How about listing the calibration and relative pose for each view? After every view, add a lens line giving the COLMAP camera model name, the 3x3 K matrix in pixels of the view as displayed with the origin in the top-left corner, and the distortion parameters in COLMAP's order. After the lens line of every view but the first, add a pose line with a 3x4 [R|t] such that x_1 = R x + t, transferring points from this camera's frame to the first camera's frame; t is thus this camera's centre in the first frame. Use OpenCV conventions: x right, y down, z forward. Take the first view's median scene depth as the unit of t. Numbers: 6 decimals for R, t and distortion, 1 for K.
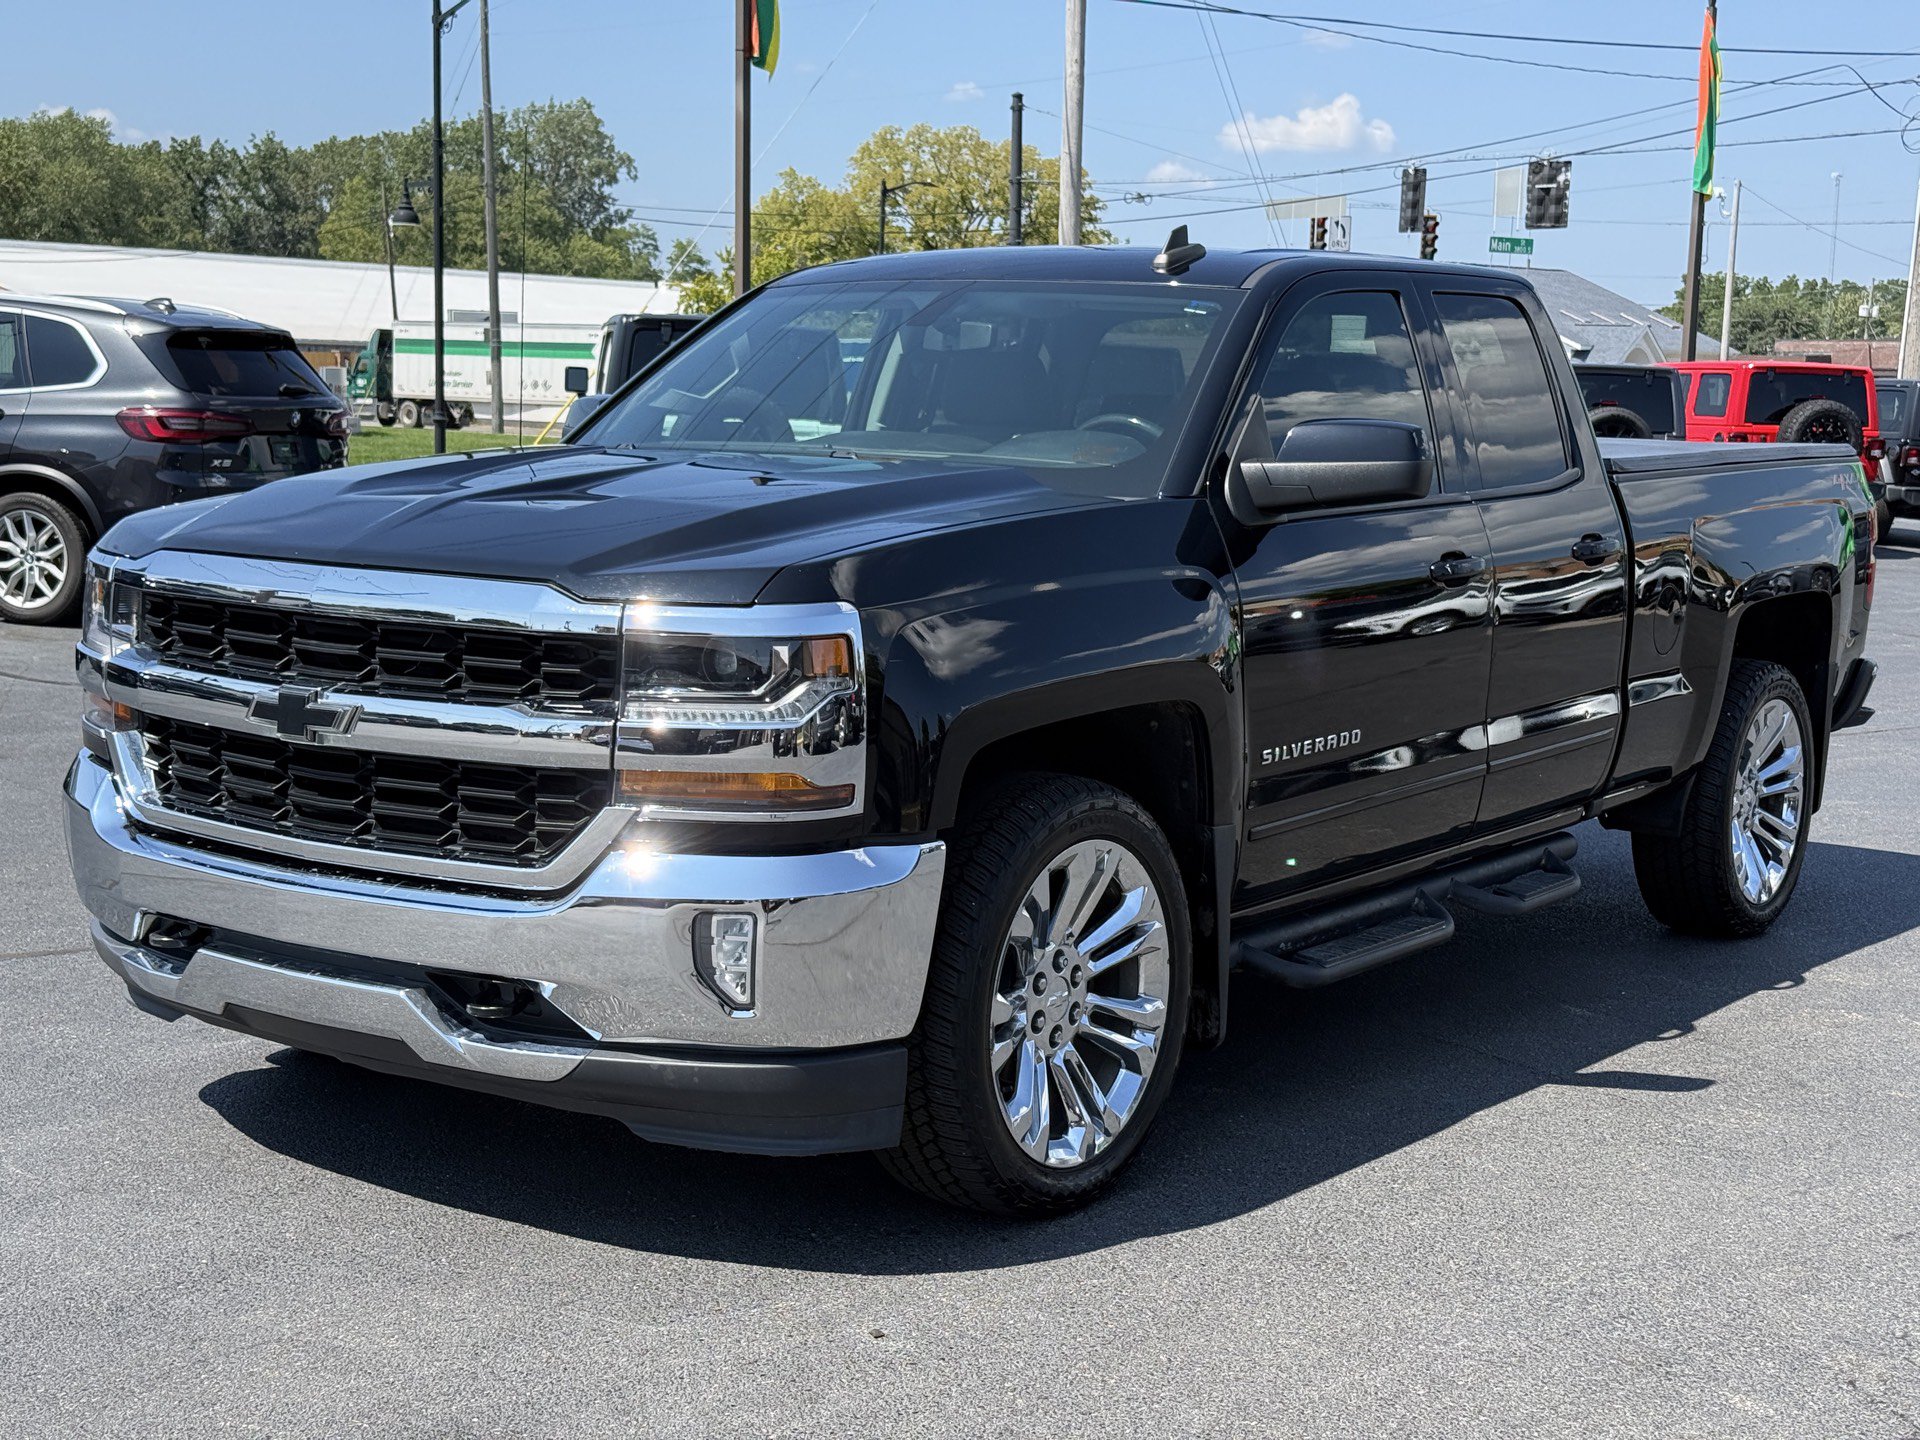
lens RADIAL K [[2640.6, 0, 960.0], [0, 2640.6, 720.0], [0, 0, 1]] dist [0.221349, -0.549958]
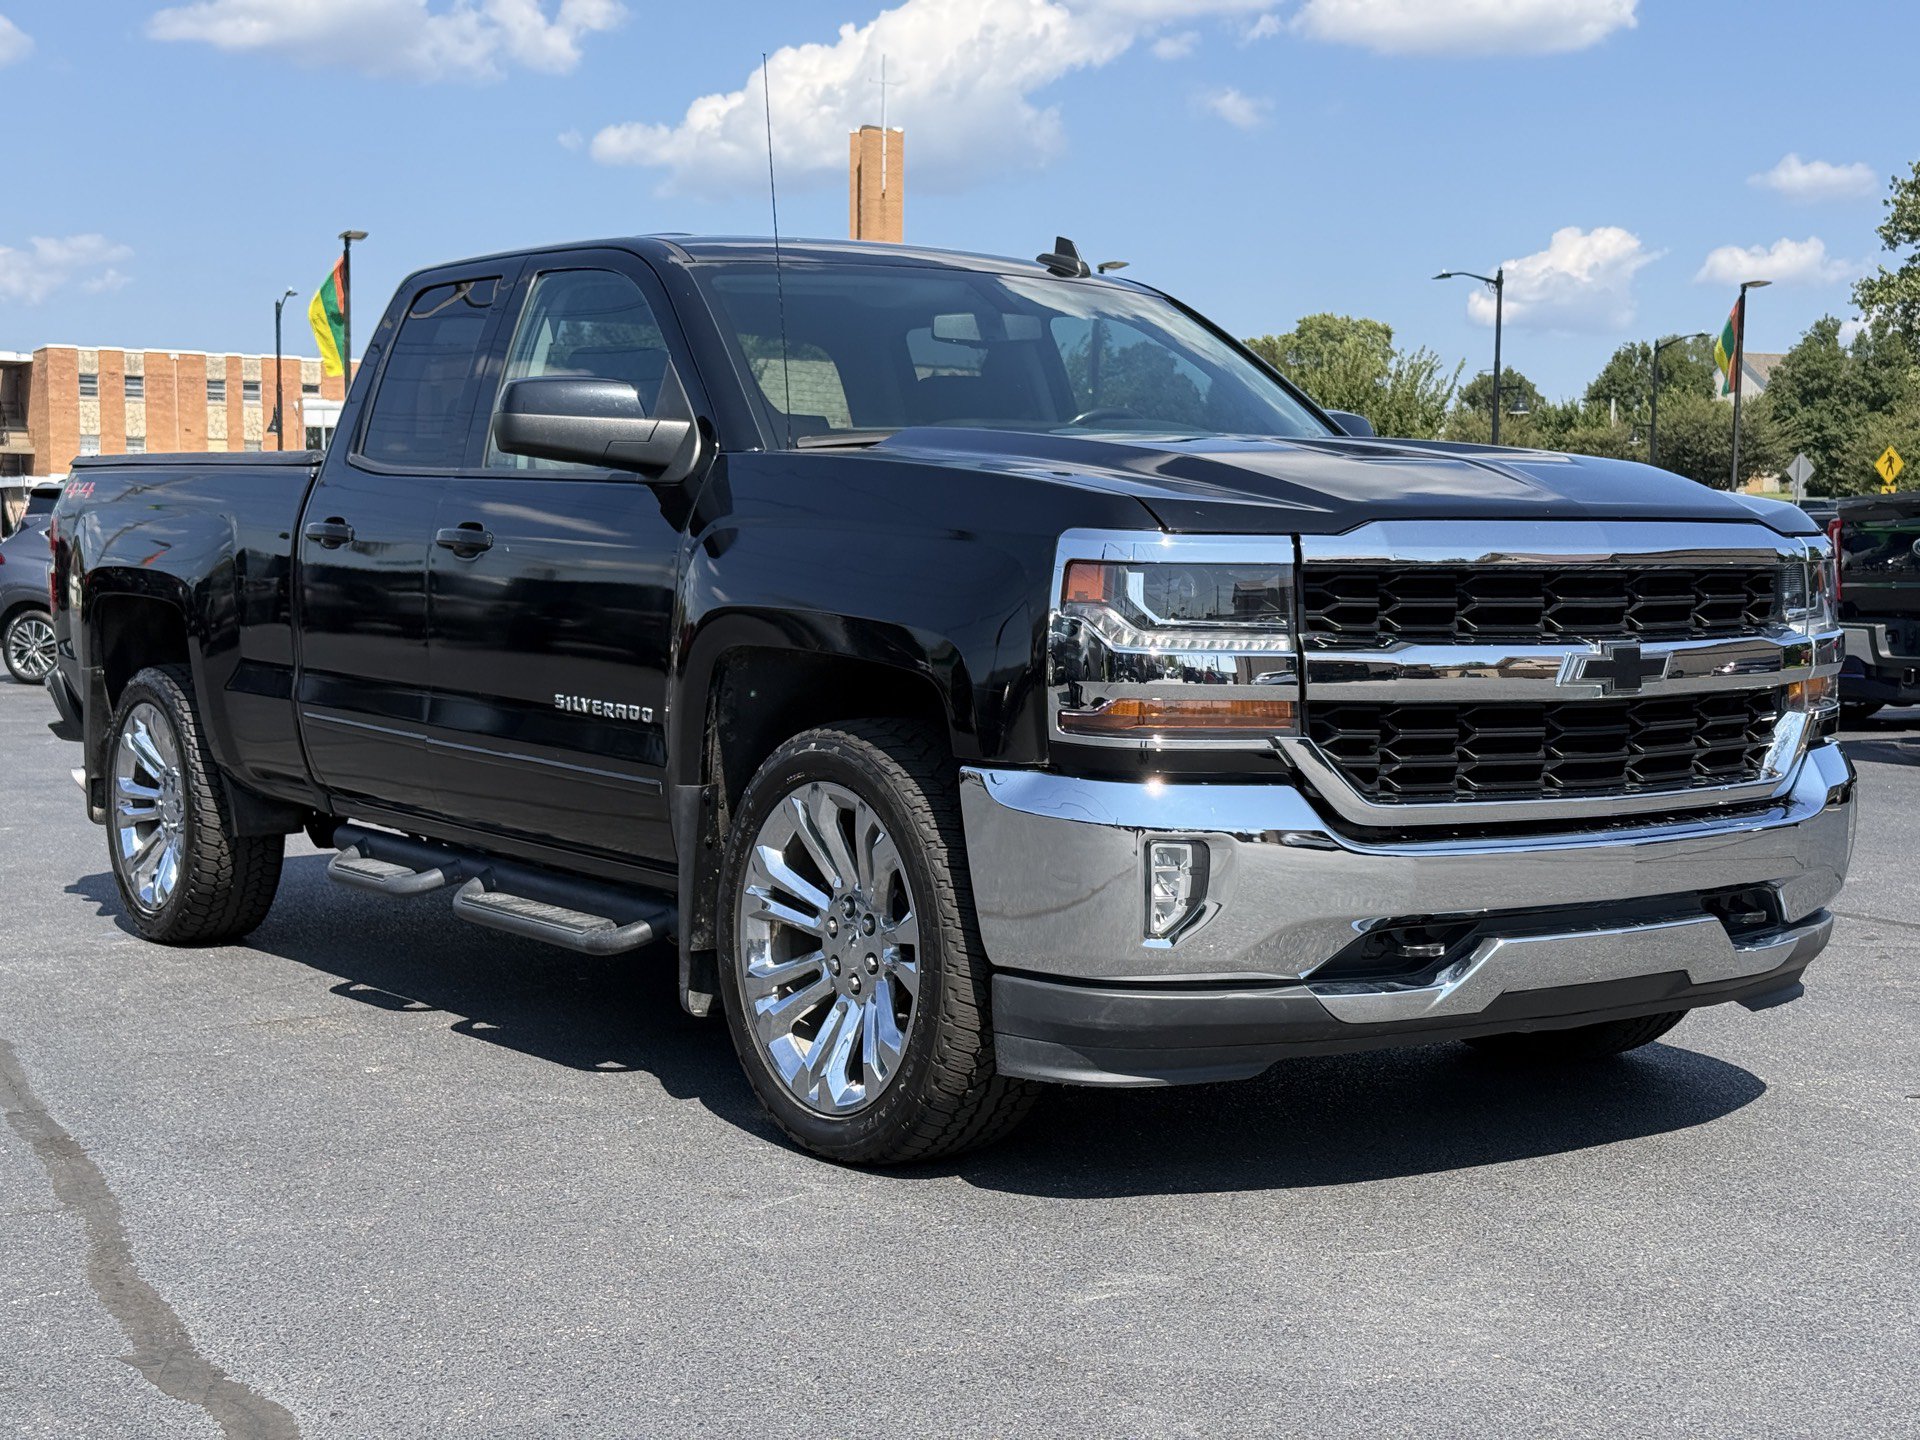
lens RADIAL K [[2640.6, 0, 960.0], [0, 2640.6, 720.0], [0, 0, 1]] dist [0.221349, -0.549958]
pose [[0.324172, -0.084085, 0.942254, -1.280494], [0.117857, 0.991871, 0.047965, -0.060579], [-0.938628, 0.095503, 0.331447, 0.909214]]
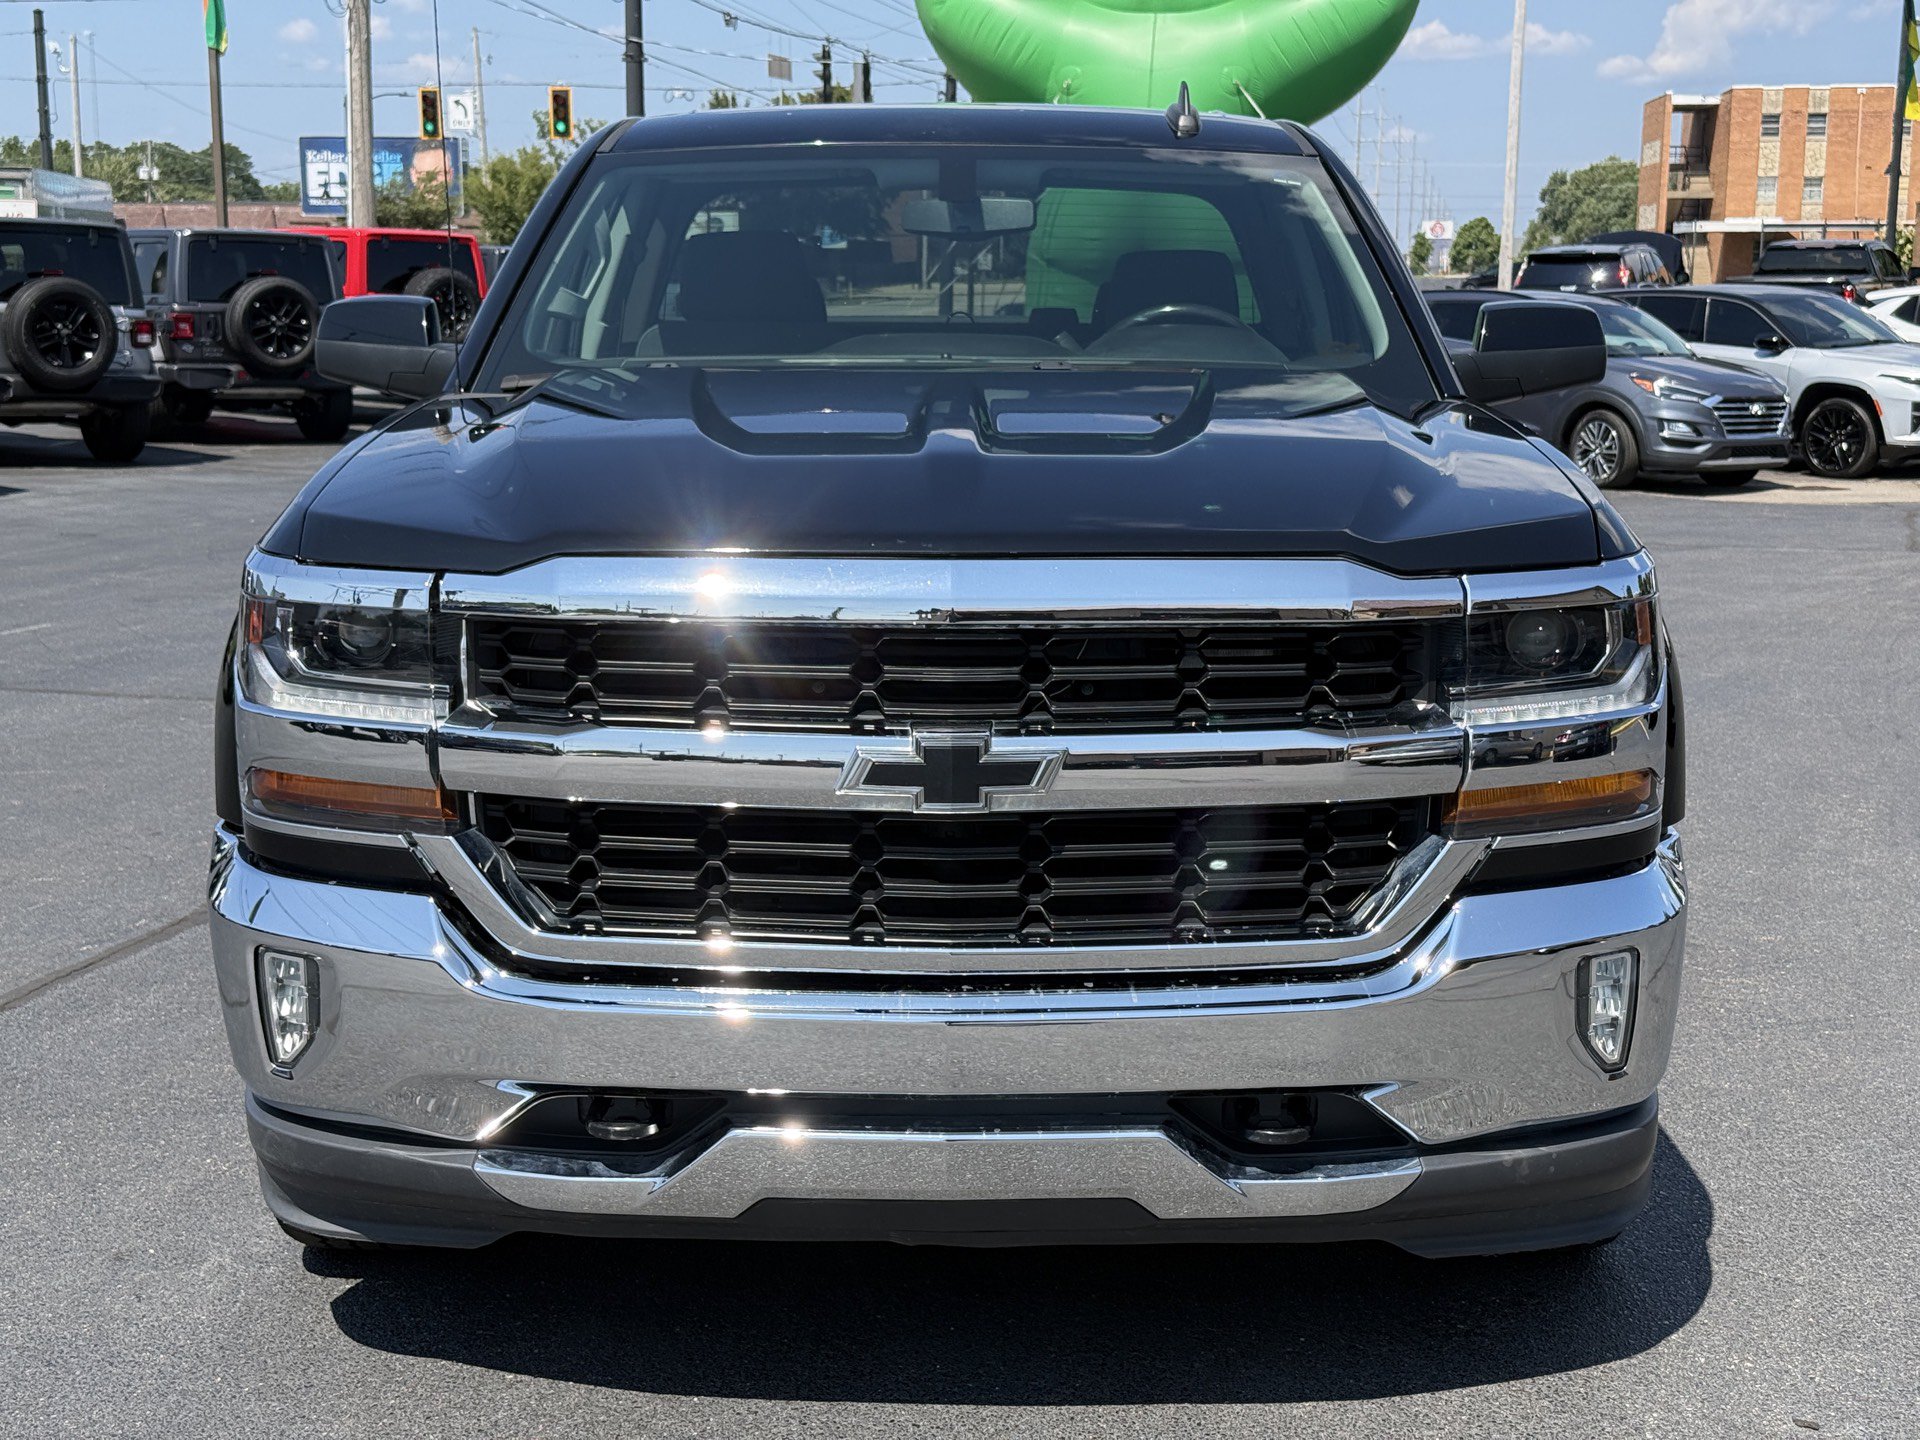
lens RADIAL K [[2640.6, 0, 960.0], [0, 2640.6, 720.0], [0, 0, 1]] dist [0.221349, -0.549958]
pose [[0.811827, -0.117056, 0.572044, -0.645386], [0.088544, 0.993049, 0.077547, -0.070180], [-0.577146, -0.012304, 0.816549, 0.432064]]
